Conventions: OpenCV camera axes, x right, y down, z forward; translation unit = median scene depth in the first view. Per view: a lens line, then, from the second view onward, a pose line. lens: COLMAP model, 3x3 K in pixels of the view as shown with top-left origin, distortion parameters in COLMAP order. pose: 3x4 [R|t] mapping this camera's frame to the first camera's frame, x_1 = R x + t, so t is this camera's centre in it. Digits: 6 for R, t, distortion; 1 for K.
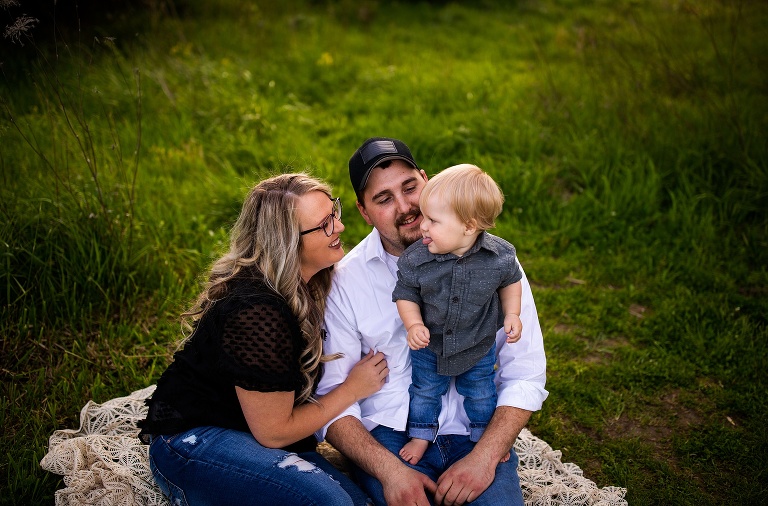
lens RADIAL K [[802.8, 0, 384.0], [0, 802.8, 253.0], [0, 0, 1]] dist [0.003234, 0.000563]
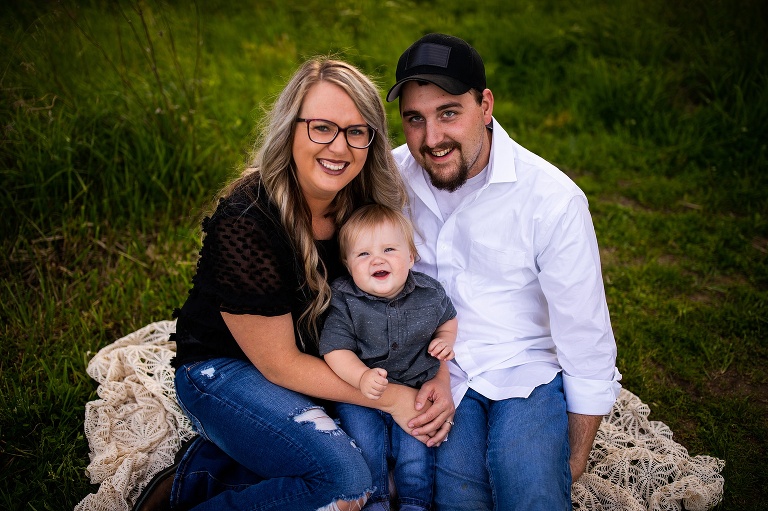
lens RADIAL K [[731.7, 0, 384.0], [0, 731.7, 255.5], [0, 0, 1]] dist [0.005637, -0.020514]
pose [[0.984231, 0.064226, -0.164816, 0.044616], [-0.042066, 0.990009, 0.134582, -0.004378], [0.171813, -0.125527, 0.977099, 0.153678]]
